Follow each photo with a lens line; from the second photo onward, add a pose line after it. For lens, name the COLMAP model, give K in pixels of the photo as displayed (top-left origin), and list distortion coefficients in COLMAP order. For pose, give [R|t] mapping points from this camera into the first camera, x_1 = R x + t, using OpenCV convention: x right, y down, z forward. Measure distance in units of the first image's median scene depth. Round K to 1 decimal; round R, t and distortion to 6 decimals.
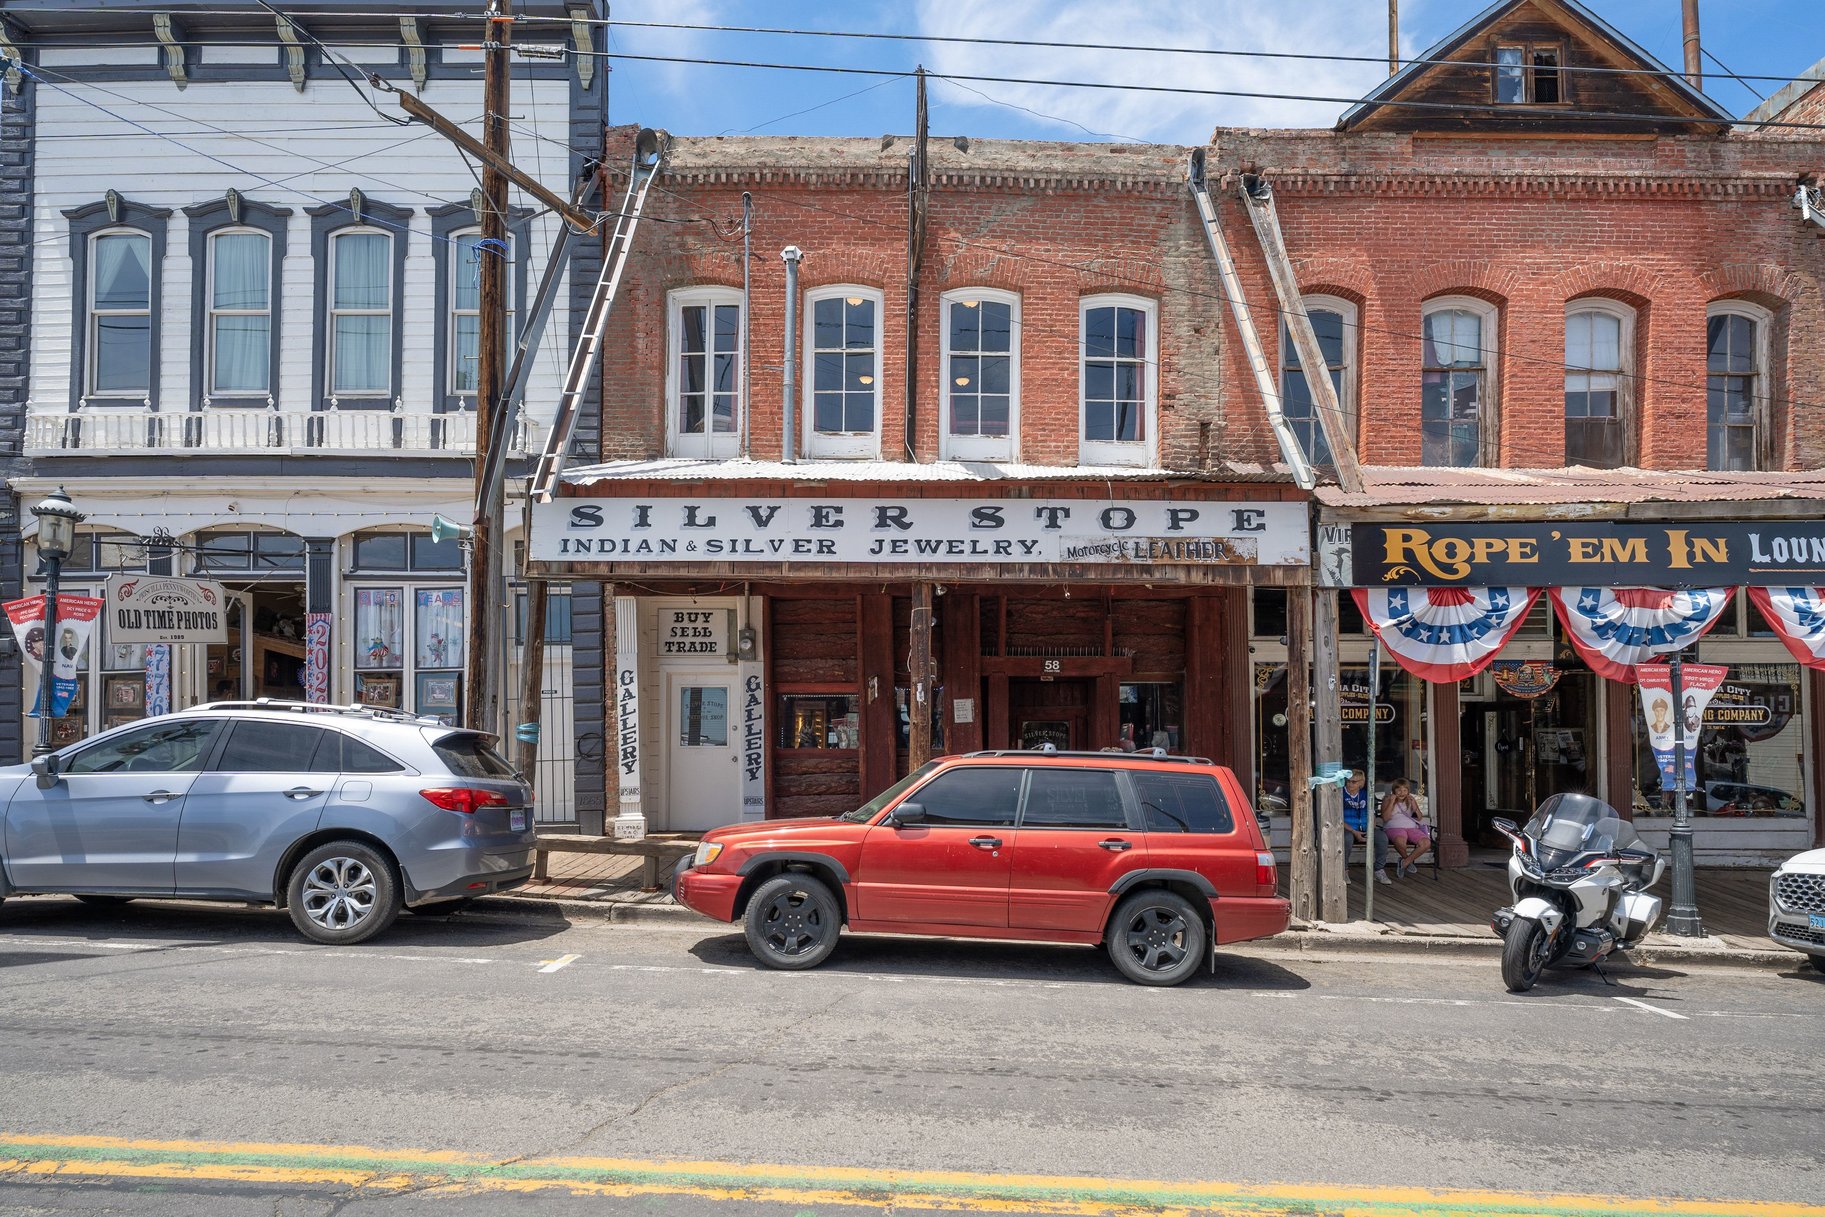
lens RADIAL K [[1004.6, 0, 921.3], [0, 1004.6, 717.7], [0, 0, 1]] dist [-0.010133, 0.003929]
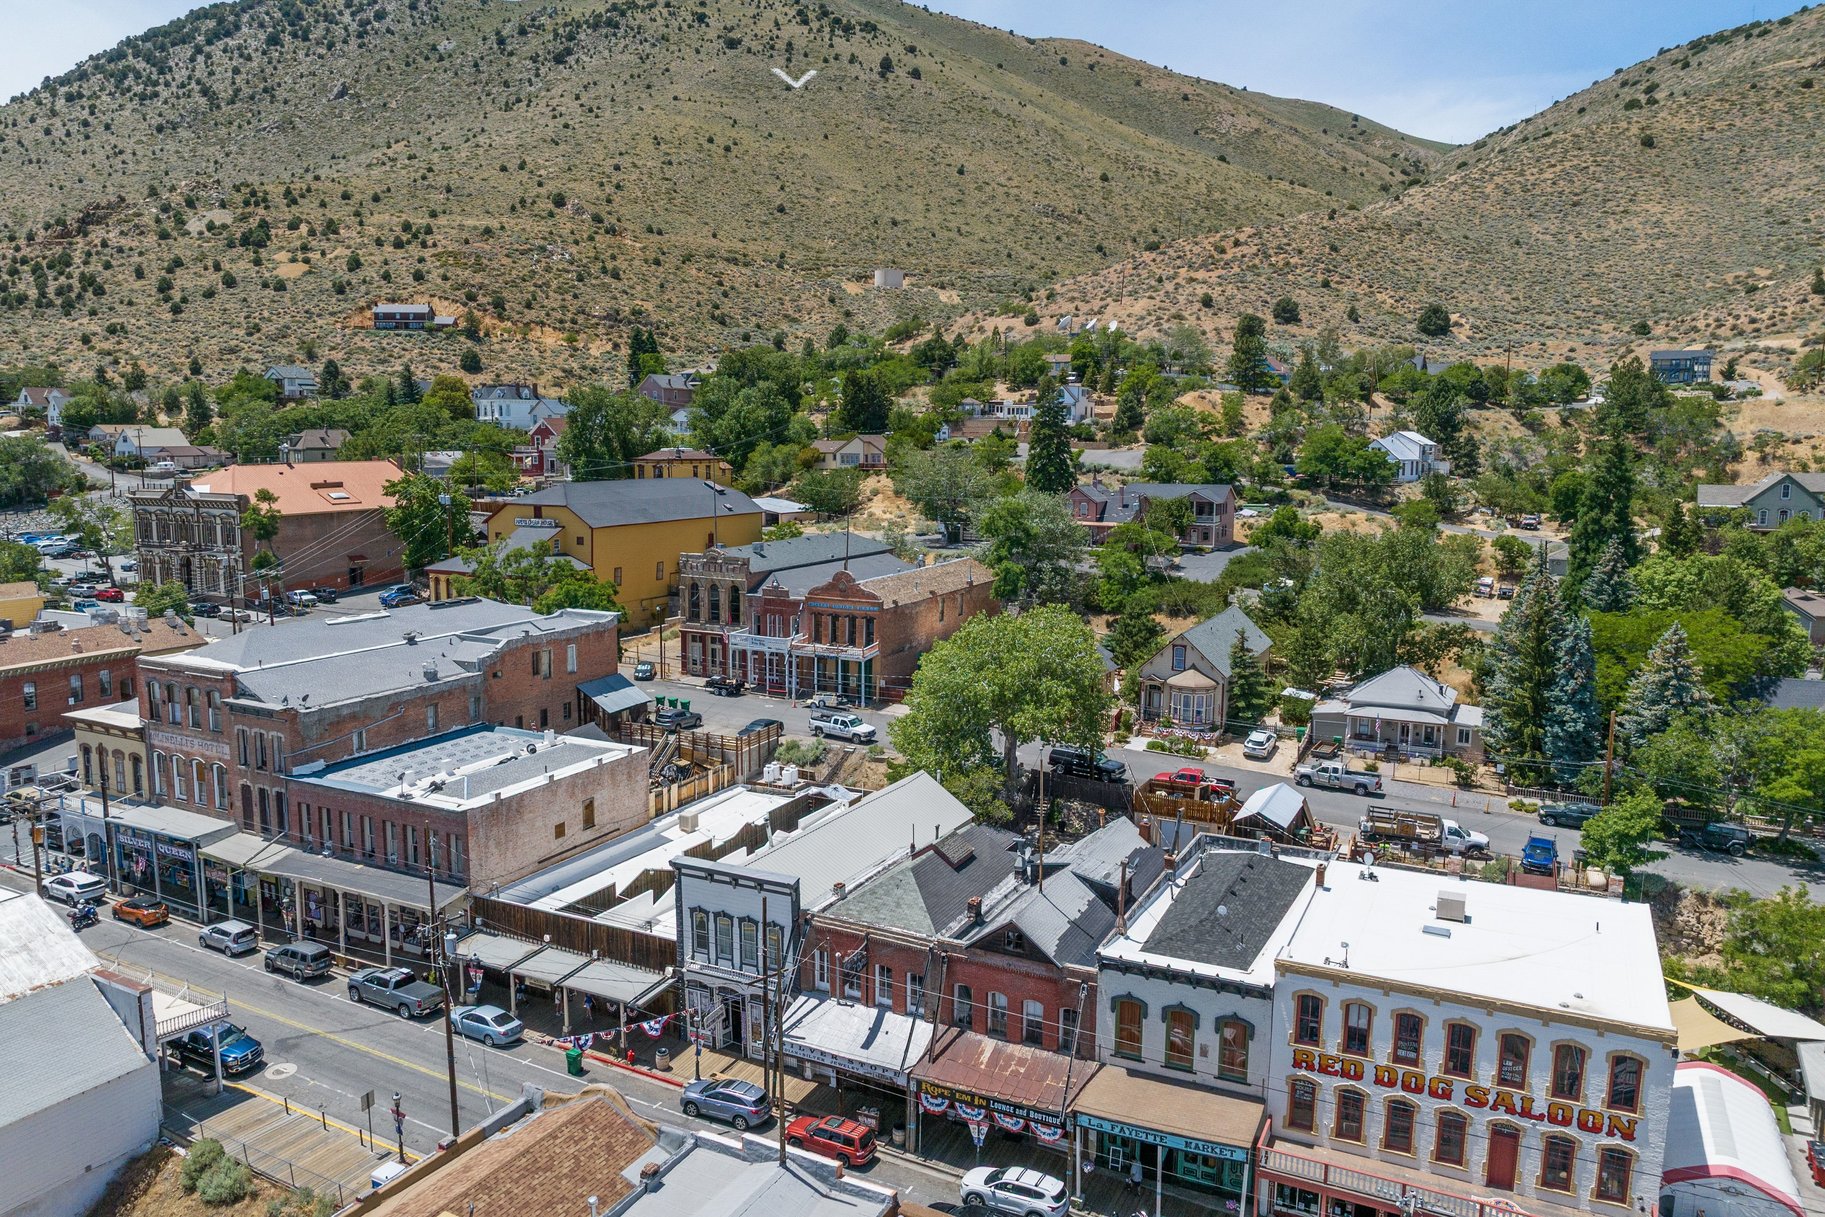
lens RADIAL K [[1283.5, 0, 910.8], [0, 1283.5, 605.5], [0, 0, 1]] dist [-0.048987, 0.017701]
pose [[0.891495, 0.061562, -0.448829, 3.035496], [0.010954, 0.987505, 0.157205, -3.427969], [0.452899, -0.145064, 0.879681, -4.107856]]
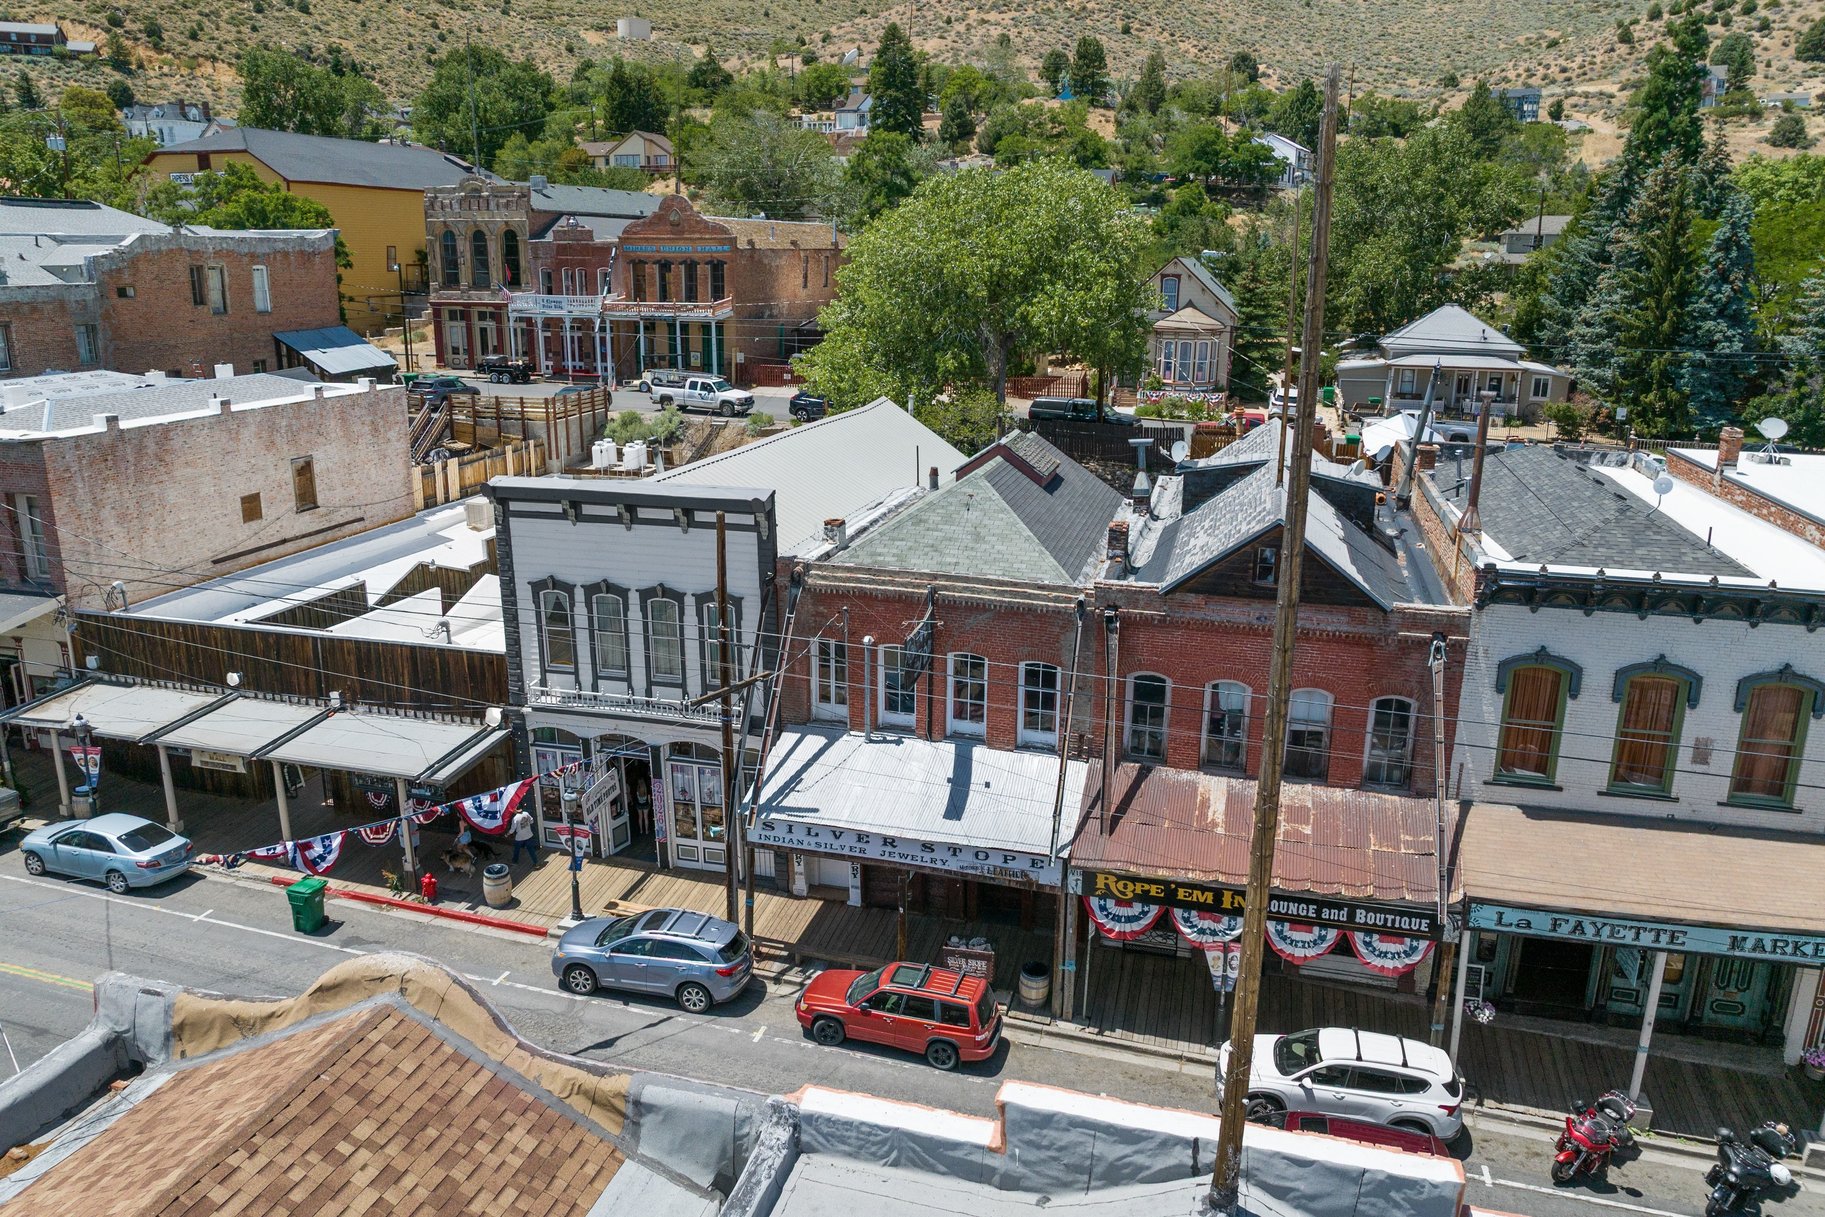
lens RADIAL K [[1283.5, 0, 912.2], [0, 1283.5, 605.8], [0, 0, 1]] dist [-0.048987, 0.017701]
pose [[0.963334, 0.072976, -0.258191, 0.762339], [0.004584, 0.957684, 0.287785, -1.603520], [0.268267, -0.278417, 0.922235, -1.613219]]
